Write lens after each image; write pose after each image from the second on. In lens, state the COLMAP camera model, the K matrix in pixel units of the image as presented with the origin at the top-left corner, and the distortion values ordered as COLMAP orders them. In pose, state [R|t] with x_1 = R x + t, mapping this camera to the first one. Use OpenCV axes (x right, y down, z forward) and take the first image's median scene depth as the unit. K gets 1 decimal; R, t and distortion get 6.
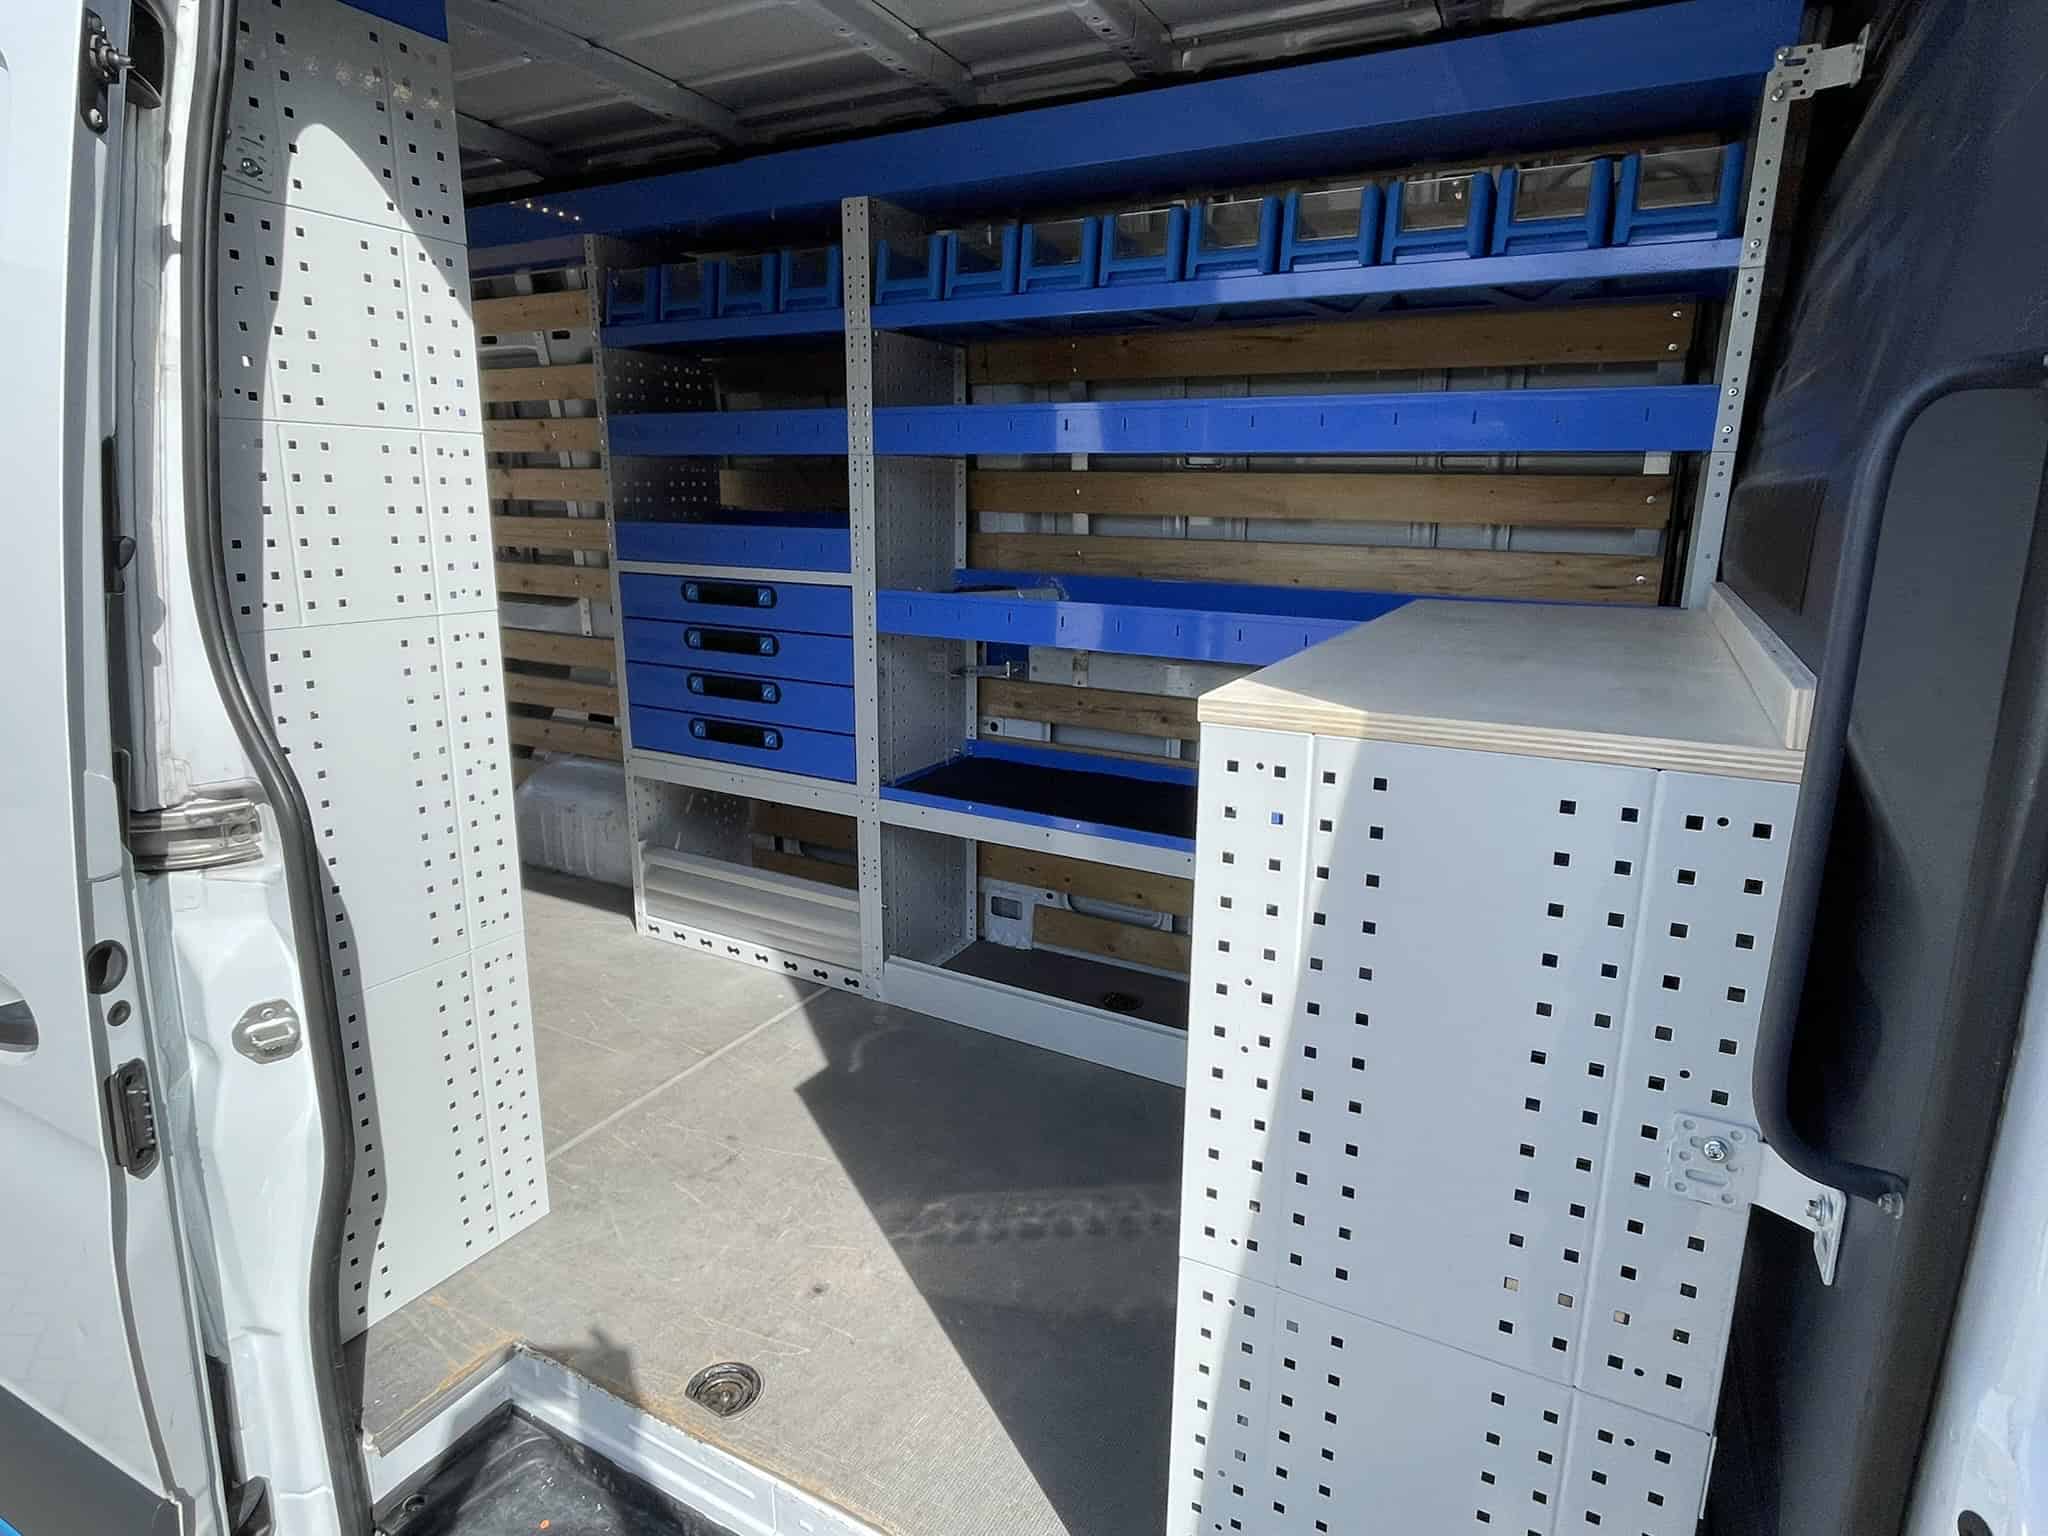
lens RADIAL K [[1118.2, 0, 1018.2], [0, 1118.2, 750.1], [0, 0, 1]] dist [-0.003994, 0.000242]
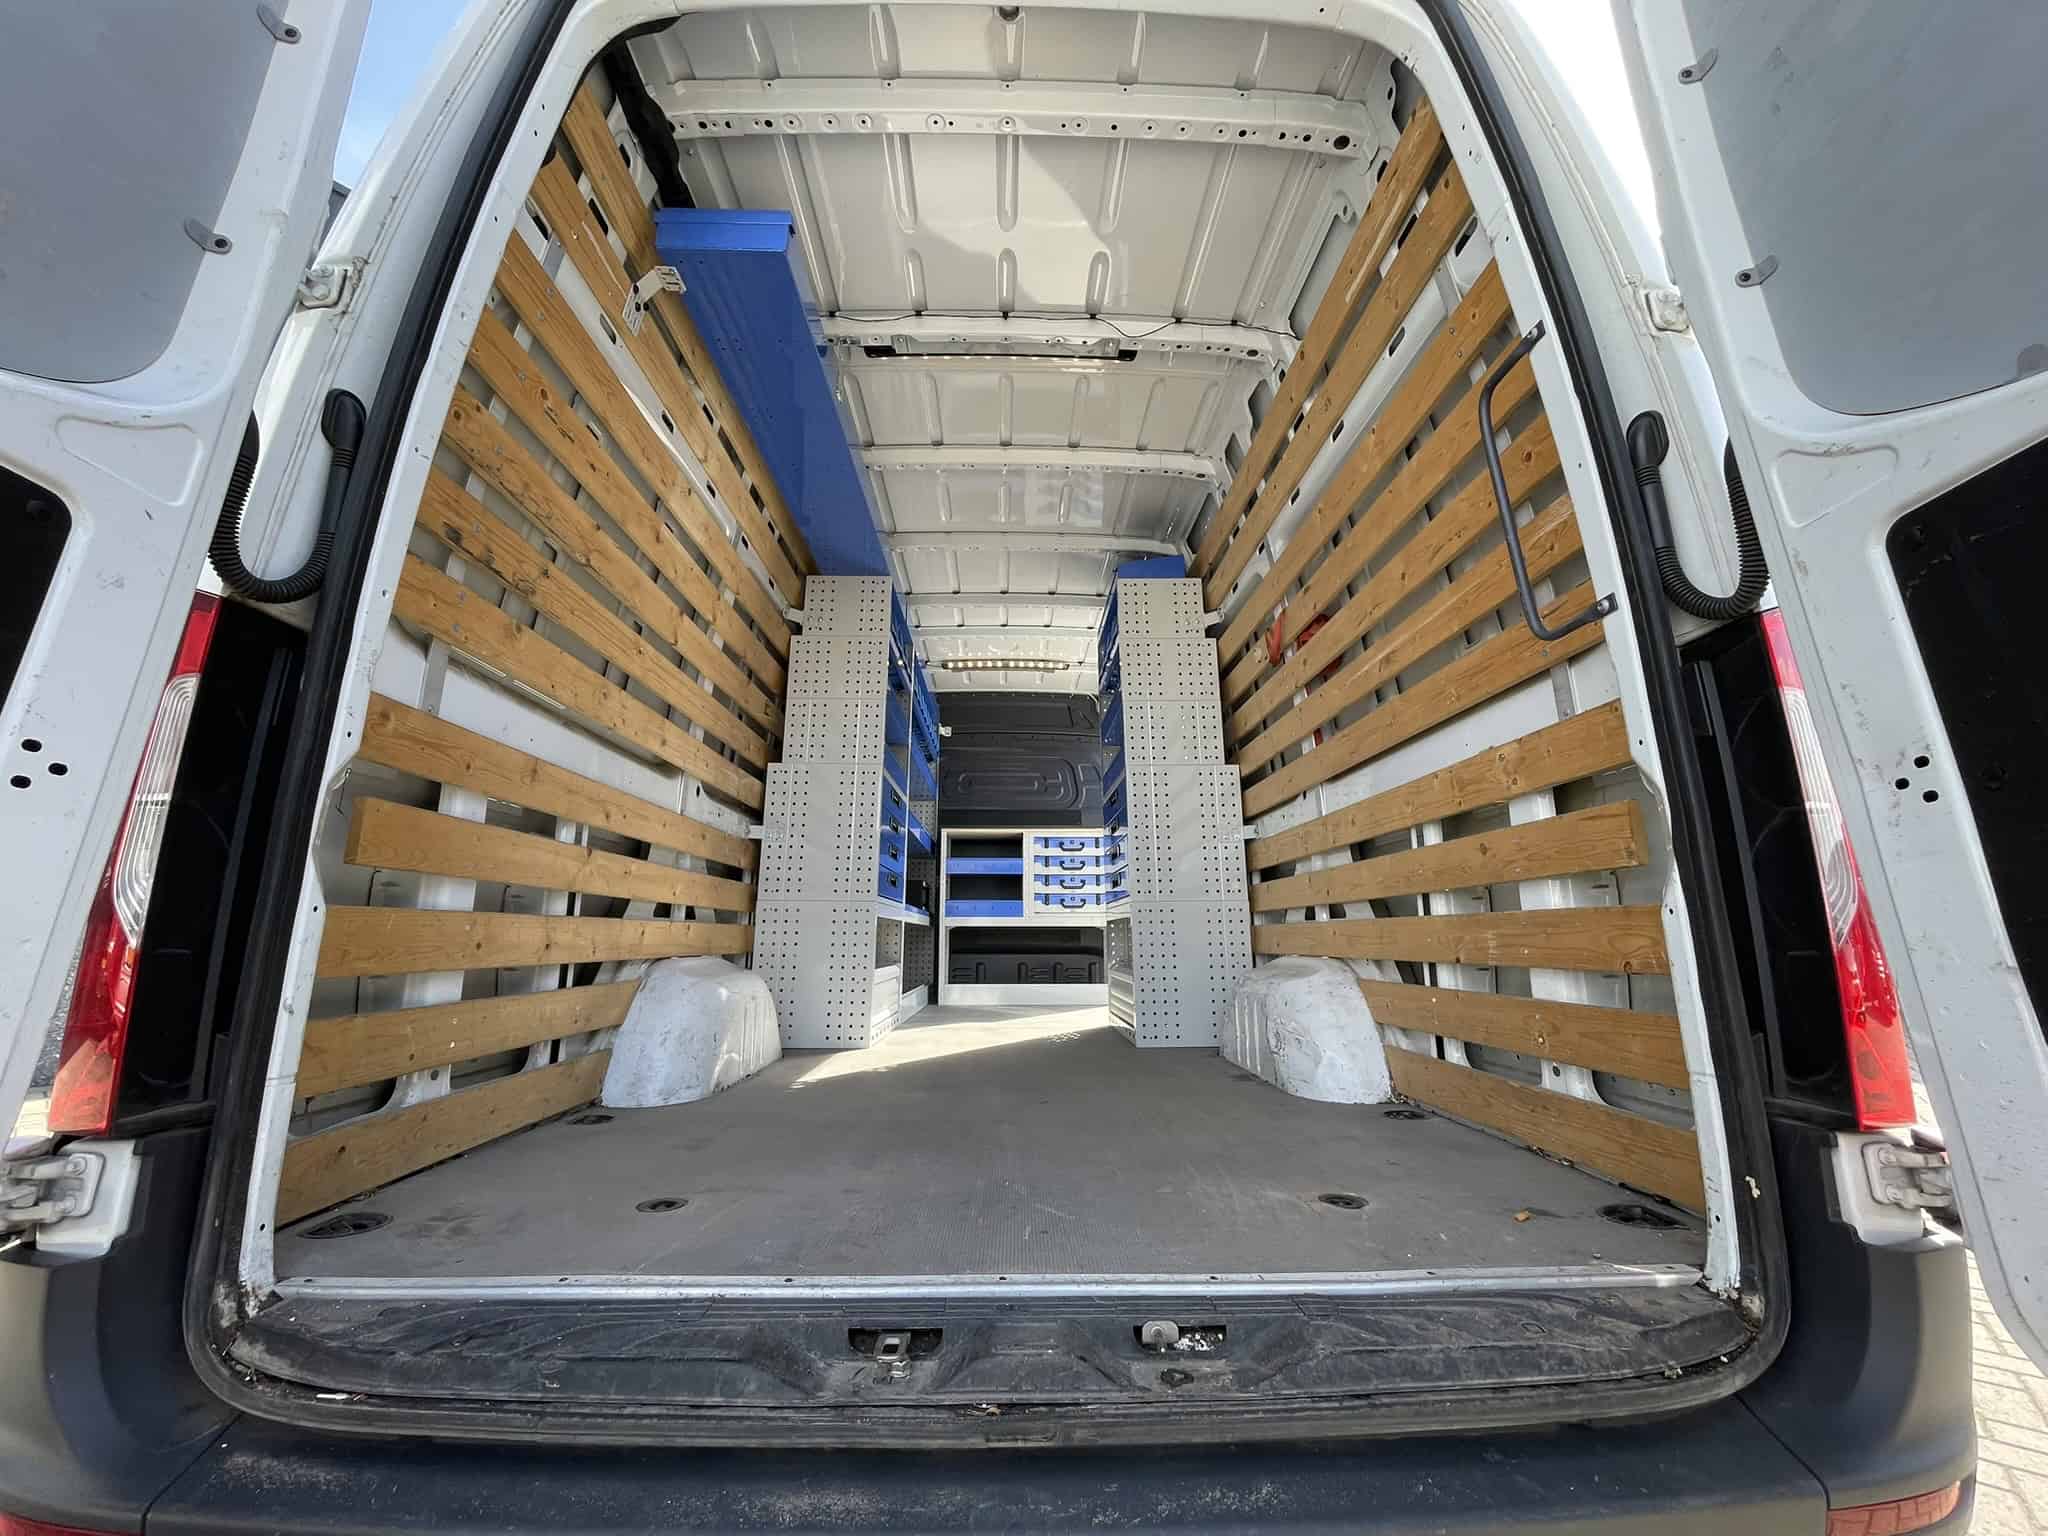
lens RADIAL K [[825.2, 0, 1021.4], [0, 825.2, 756.7], [0, 0, 1]] dist [-0.003836, 0.000178]
pose [[-0.500699, 0.173613, 0.848033, -2.518770], [0.188361, 0.978057, -0.089020, -0.086378], [-0.844879, 0.115164, -0.522414, 2.565885]]
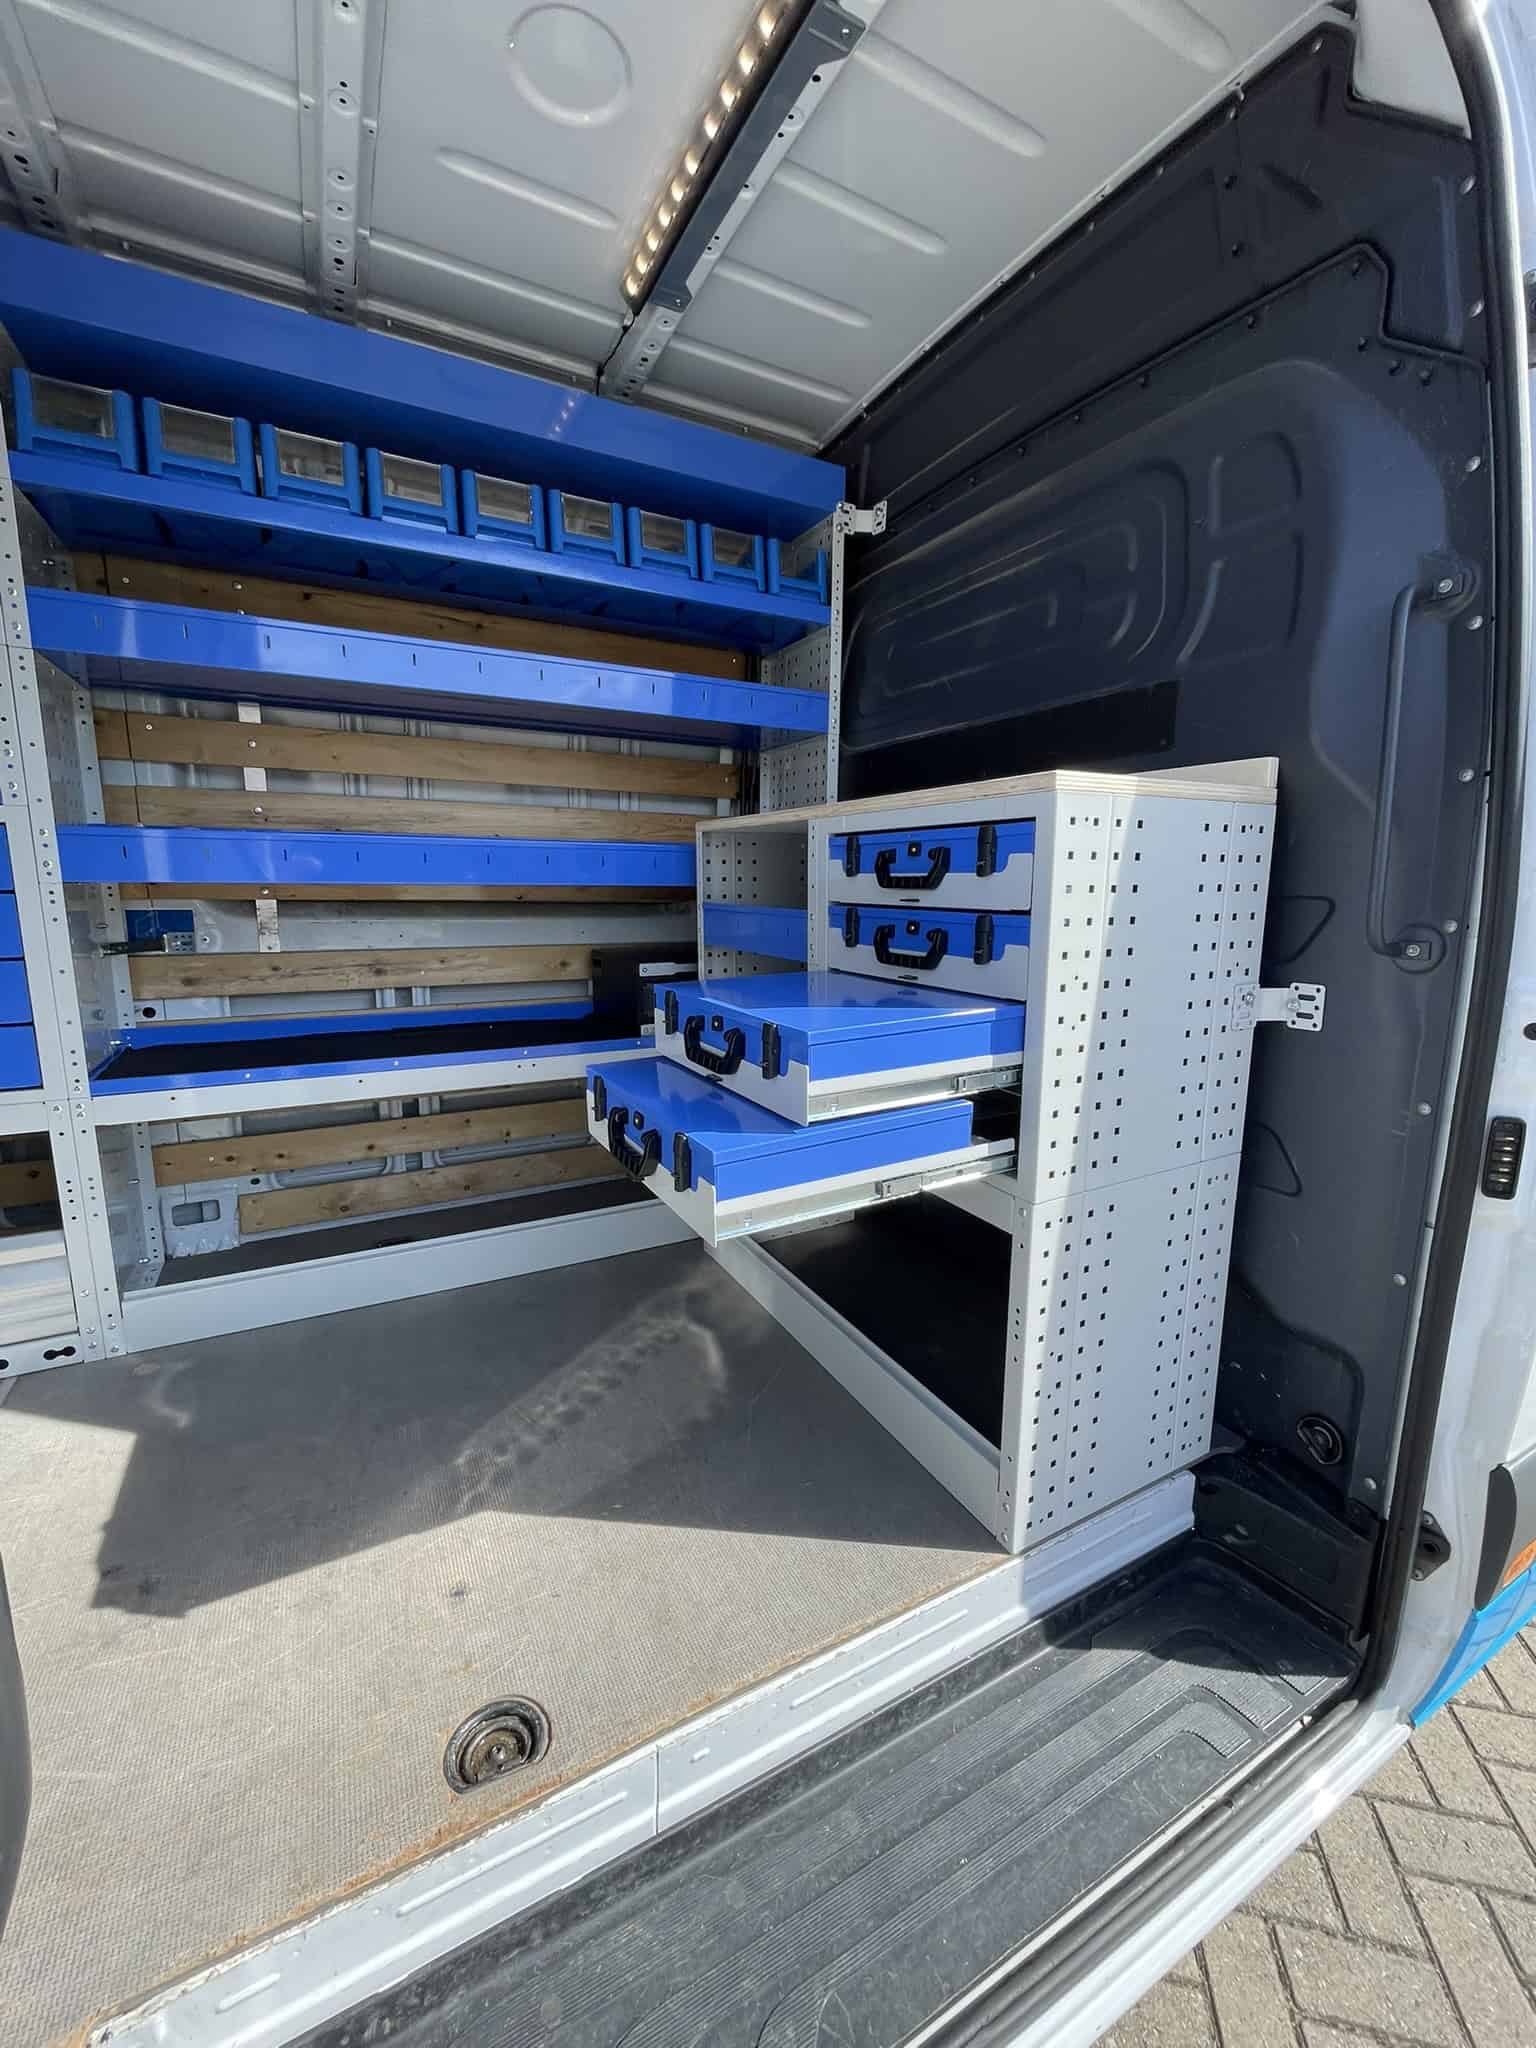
lens RADIAL K [[825.2, 0, 779.6], [0, 825.2, 1019.5], [0, 0, 1]] dist [-0.003836, 0.000178]
pose [[0.542170, -0.147922, 0.827146, -0.544298], [0.187037, 0.980931, 0.052827, 0.081630], [-0.819188, 0.126066, 0.559498, 0.445004]]
